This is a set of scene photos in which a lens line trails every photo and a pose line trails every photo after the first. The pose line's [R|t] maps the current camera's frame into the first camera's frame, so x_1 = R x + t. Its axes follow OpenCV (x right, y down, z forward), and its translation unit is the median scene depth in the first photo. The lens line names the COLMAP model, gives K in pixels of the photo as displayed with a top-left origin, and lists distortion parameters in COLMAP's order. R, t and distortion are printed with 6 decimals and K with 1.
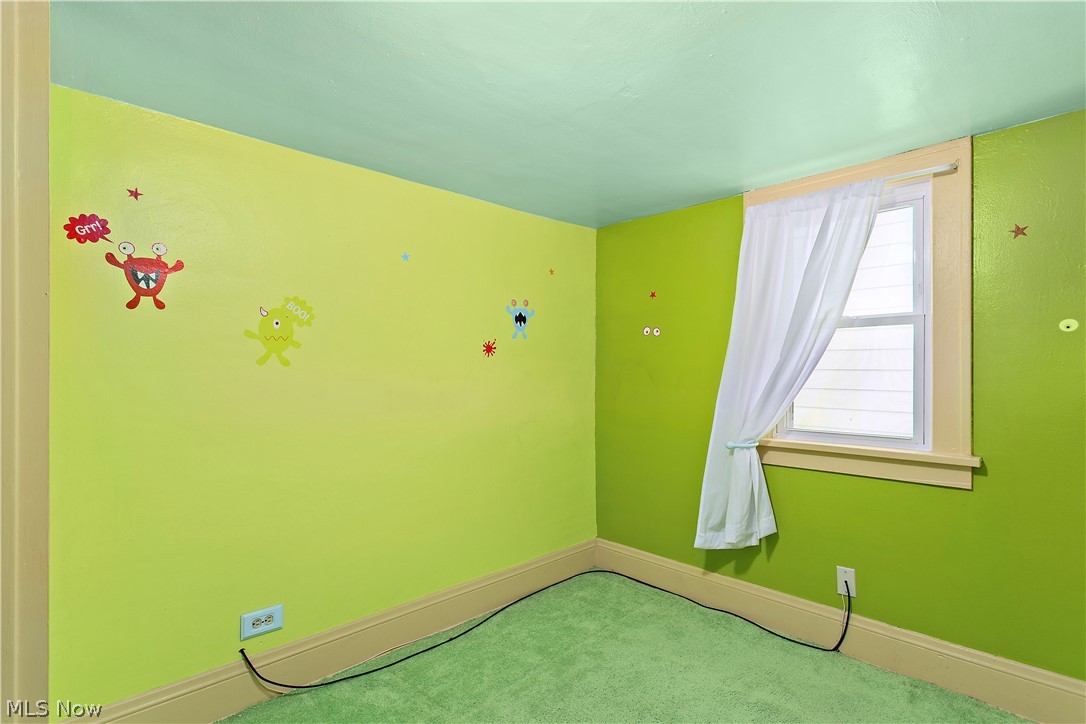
lens RADIAL K [[524.5, 0, 544.7], [0, 524.5, 367.9], [0, 0, 1]] dist [-0.002087, 0.003125]
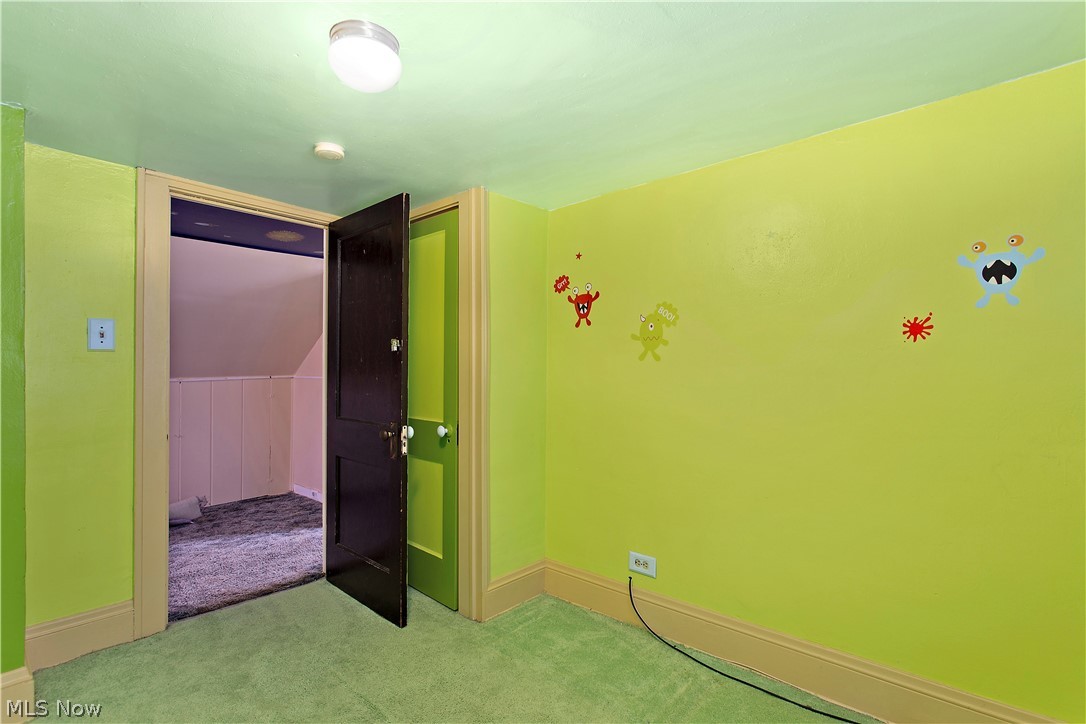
lens RADIAL K [[524.5, 0, 543.7], [0, 524.5, 361.5], [0, 0, 1]] dist [-0.002087, 0.003125]
pose [[0.064014, -0.018556, -0.997776, 0.707011], [0.003164, 0.999826, -0.018391, 0.019469], [0.997944, -0.001979, 0.064062, 0.680025]]
